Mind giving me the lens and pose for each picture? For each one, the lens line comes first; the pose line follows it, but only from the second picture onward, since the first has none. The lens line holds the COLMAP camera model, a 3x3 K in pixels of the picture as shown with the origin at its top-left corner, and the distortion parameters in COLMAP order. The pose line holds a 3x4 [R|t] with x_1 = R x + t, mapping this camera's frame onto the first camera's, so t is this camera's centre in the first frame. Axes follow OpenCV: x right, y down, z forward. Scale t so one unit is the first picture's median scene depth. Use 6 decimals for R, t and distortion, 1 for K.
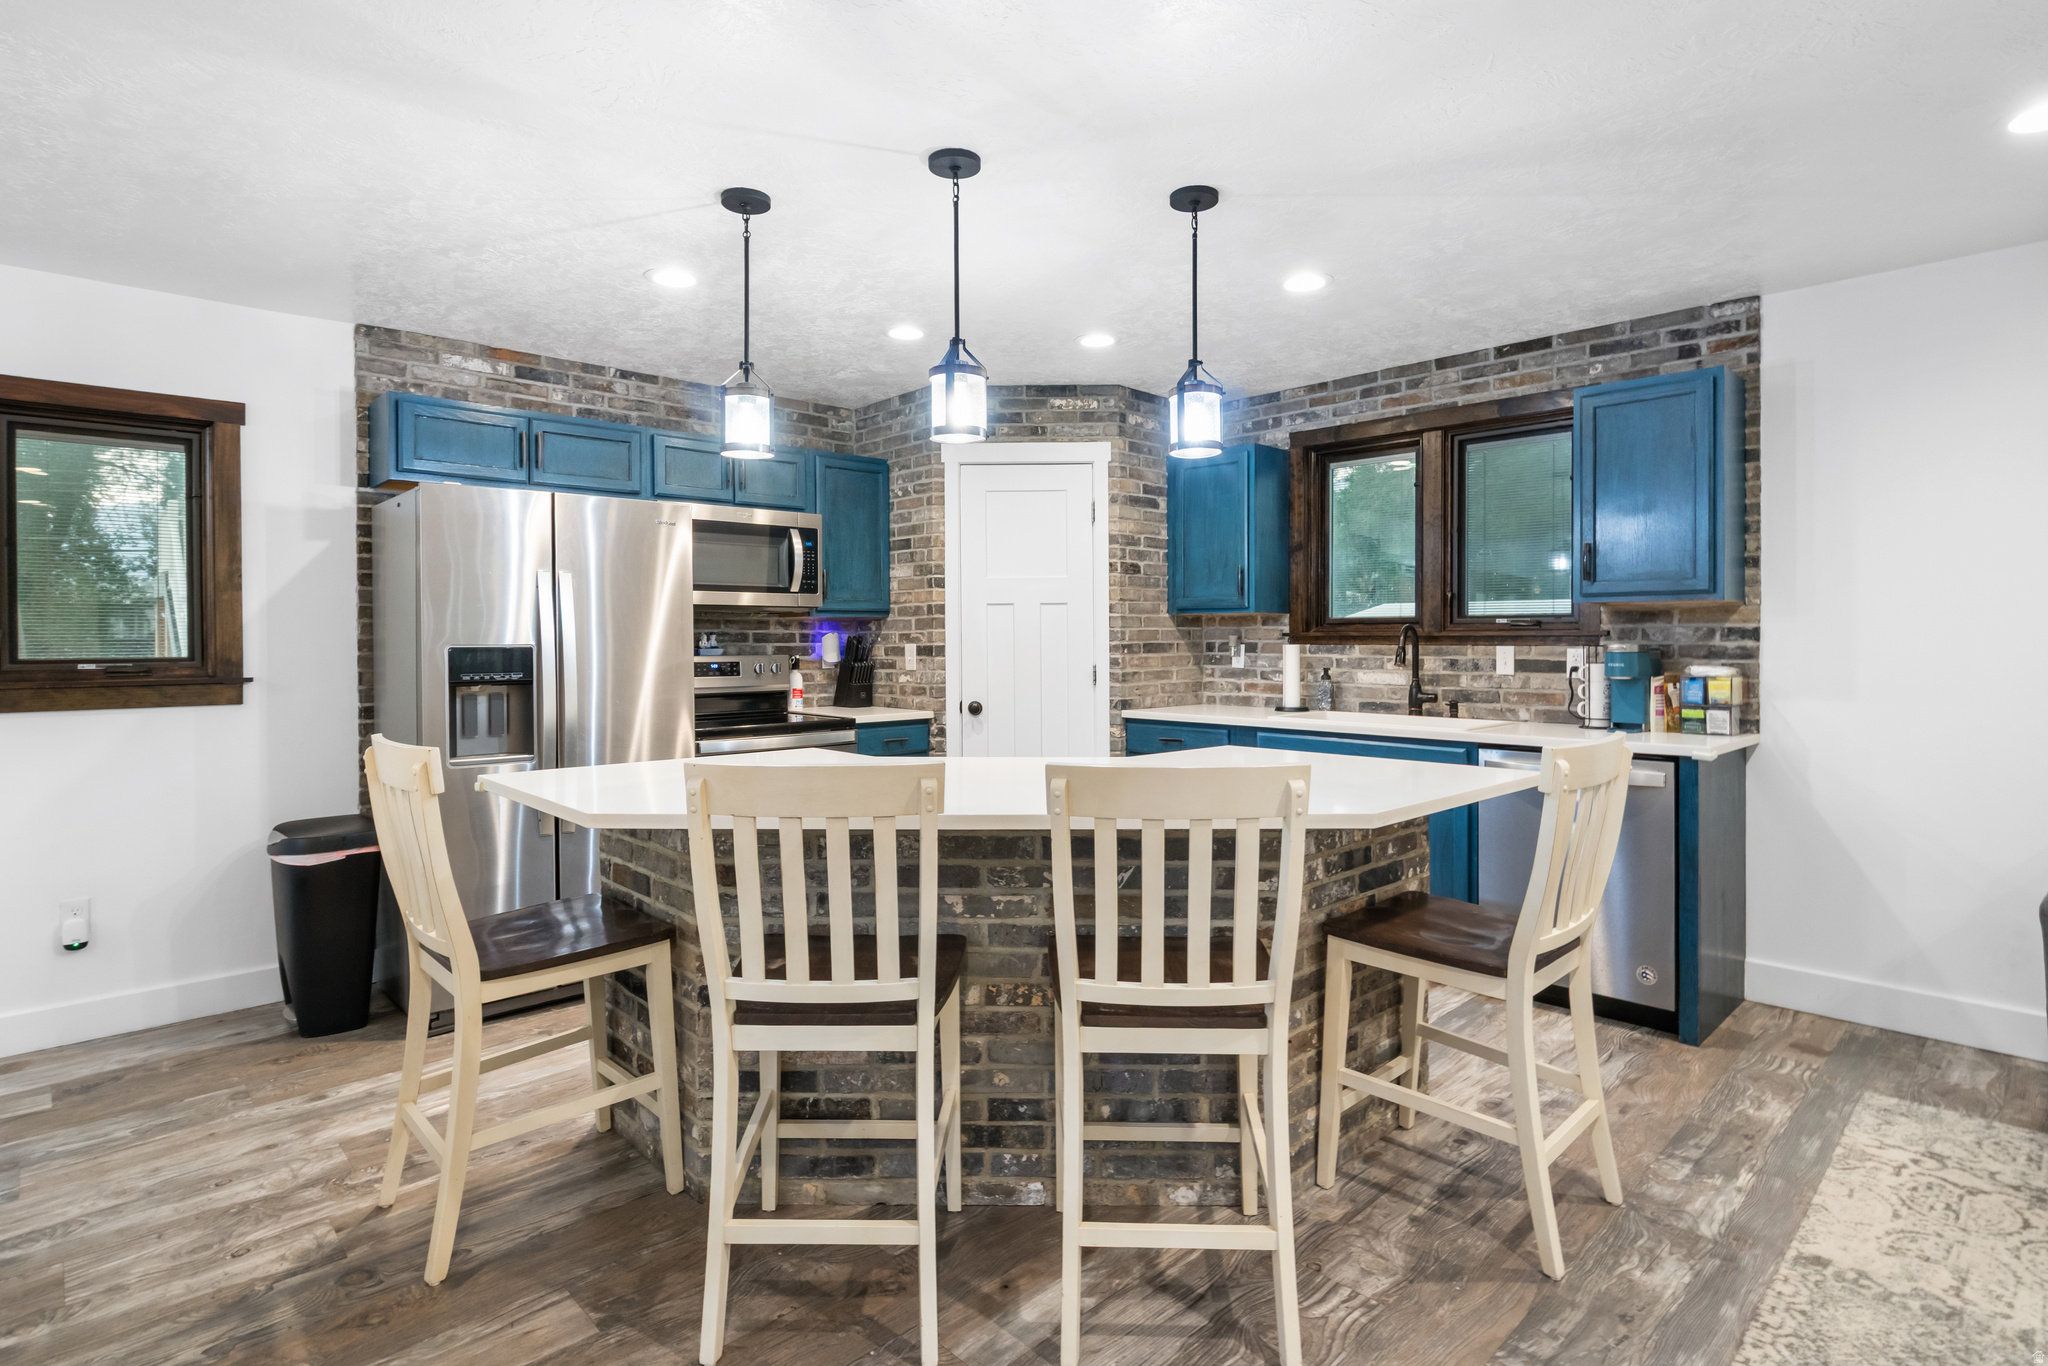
lens RADIAL K [[1022.5, 0, 1025.5], [0, 1022.5, 668.5], [0, 0, 1]] dist [-0.013773, -0.001585]
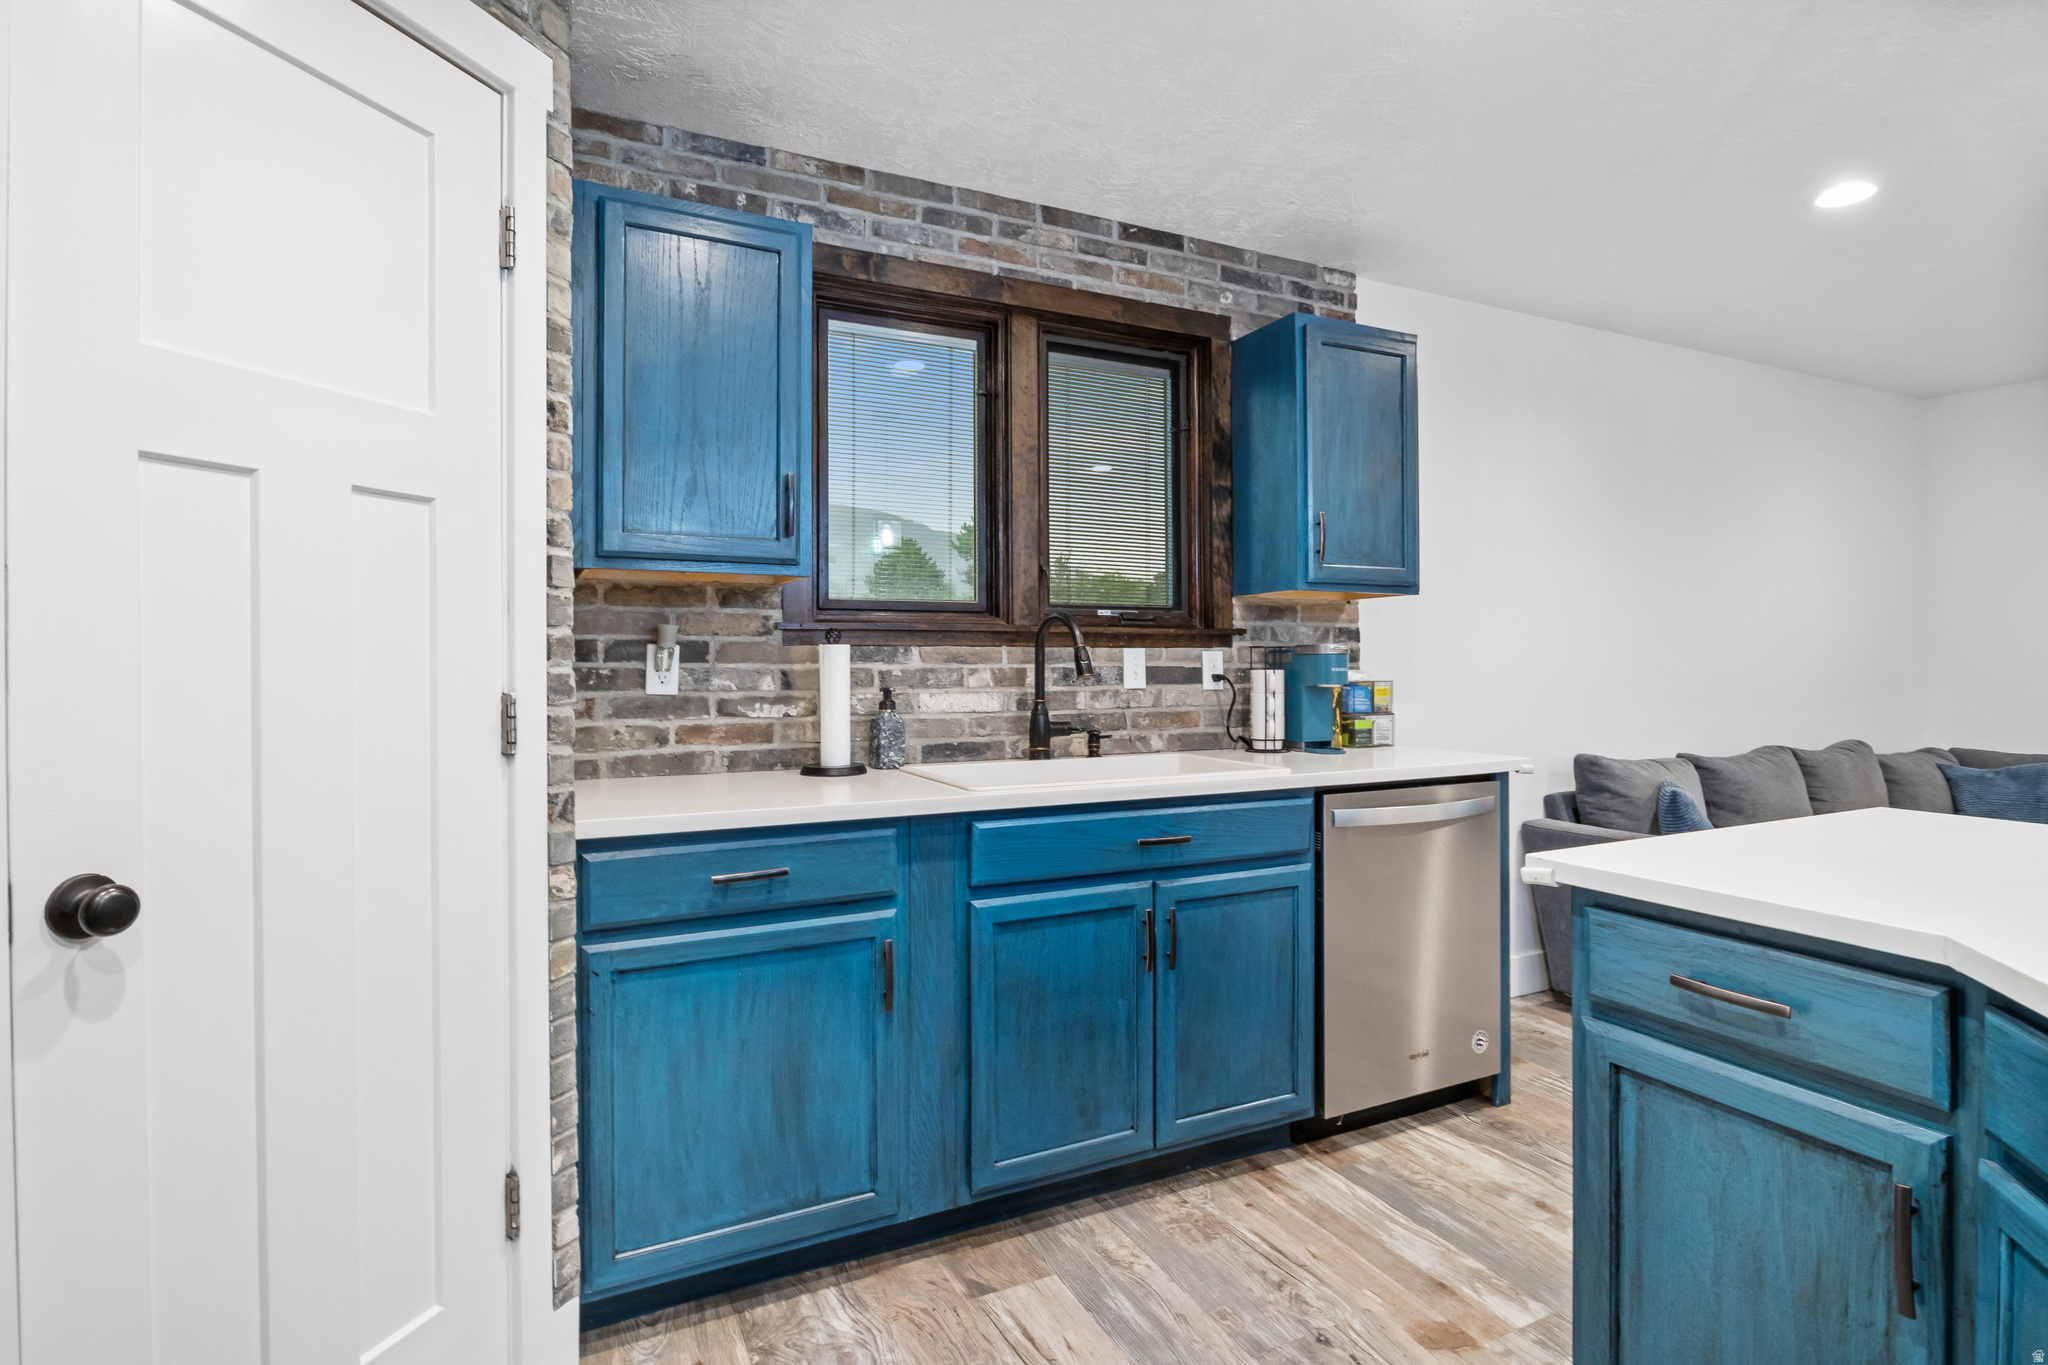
lens RADIAL K [[1022.5, 0, 1017.4], [0, 1022.5, 667.1], [0, 0, 1]] dist [-0.013773, -0.001585]
pose [[0.309015, -0.004092, 0.951049, -0.222374], [0.028949, 0.999568, -0.005106, -0.007408], [-0.950617, 0.029110, 0.308999, 0.831843]]
